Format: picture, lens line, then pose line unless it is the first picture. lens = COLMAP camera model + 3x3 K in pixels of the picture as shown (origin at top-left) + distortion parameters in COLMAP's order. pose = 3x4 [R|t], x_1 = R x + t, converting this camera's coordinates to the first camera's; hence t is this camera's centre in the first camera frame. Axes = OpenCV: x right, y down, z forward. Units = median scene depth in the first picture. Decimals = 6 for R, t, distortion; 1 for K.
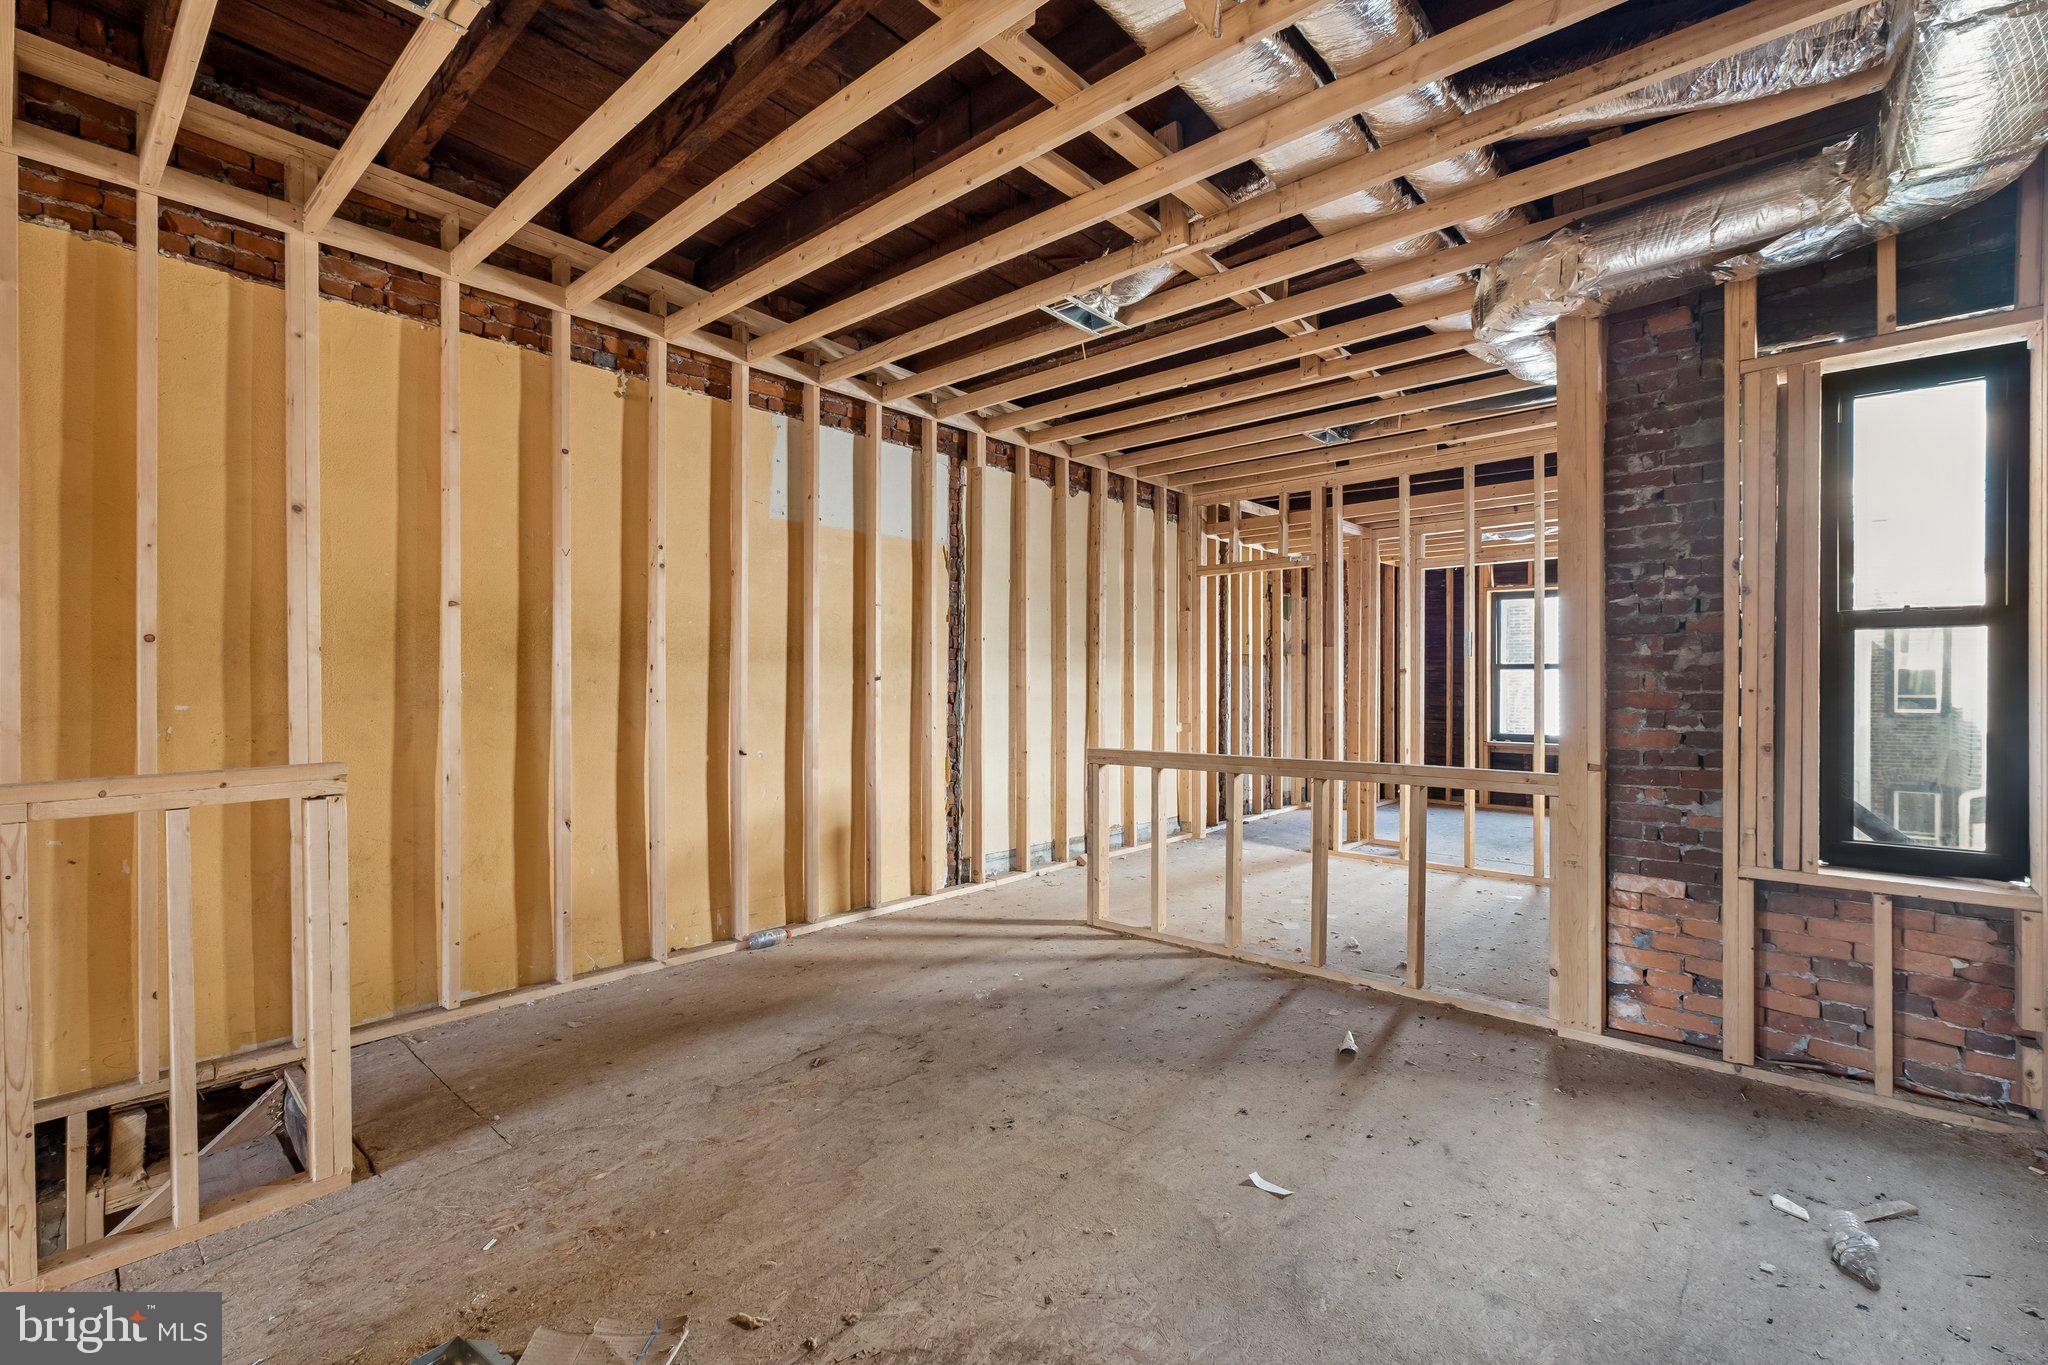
lens RADIAL K [[909.4, 0, 1020.7], [0, 909.4, 682.4], [0, 0, 1]] dist [-0.001253, 0.000517]
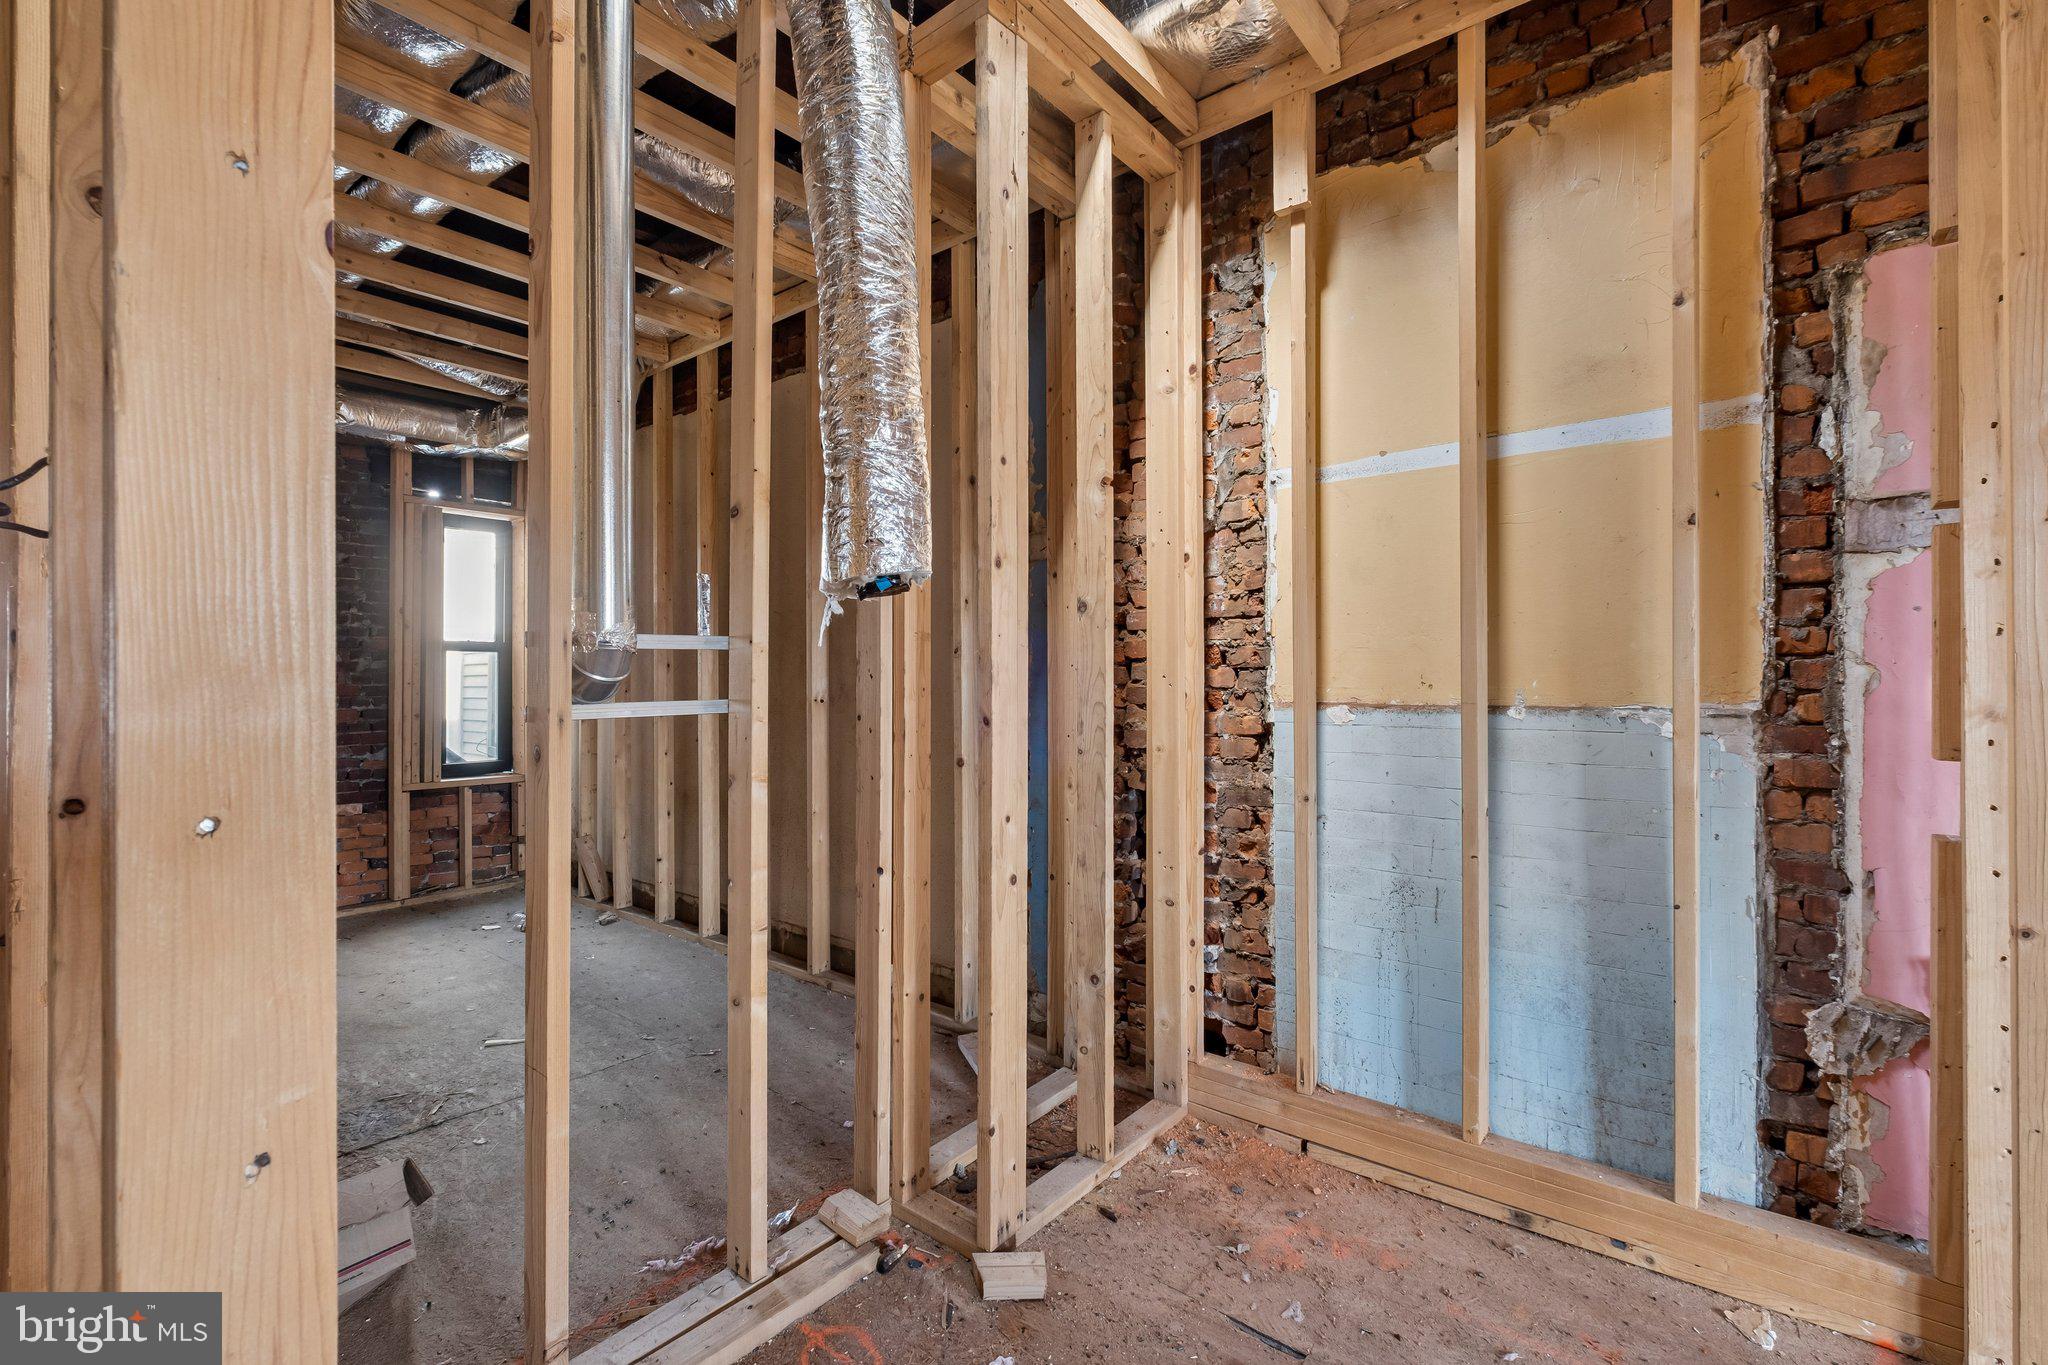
lens RADIAL K [[909.4, 0, 1018.9], [0, 909.4, 680.0], [0, 0, 1]] dist [-0.001253, 0.000517]
pose [[-0.052585, -0.000962, 0.998616, -1.014127], [0.001670, 0.999998, 0.001051, 0.002017], [-0.998615, 0.001723, -0.052583, -0.081769]]
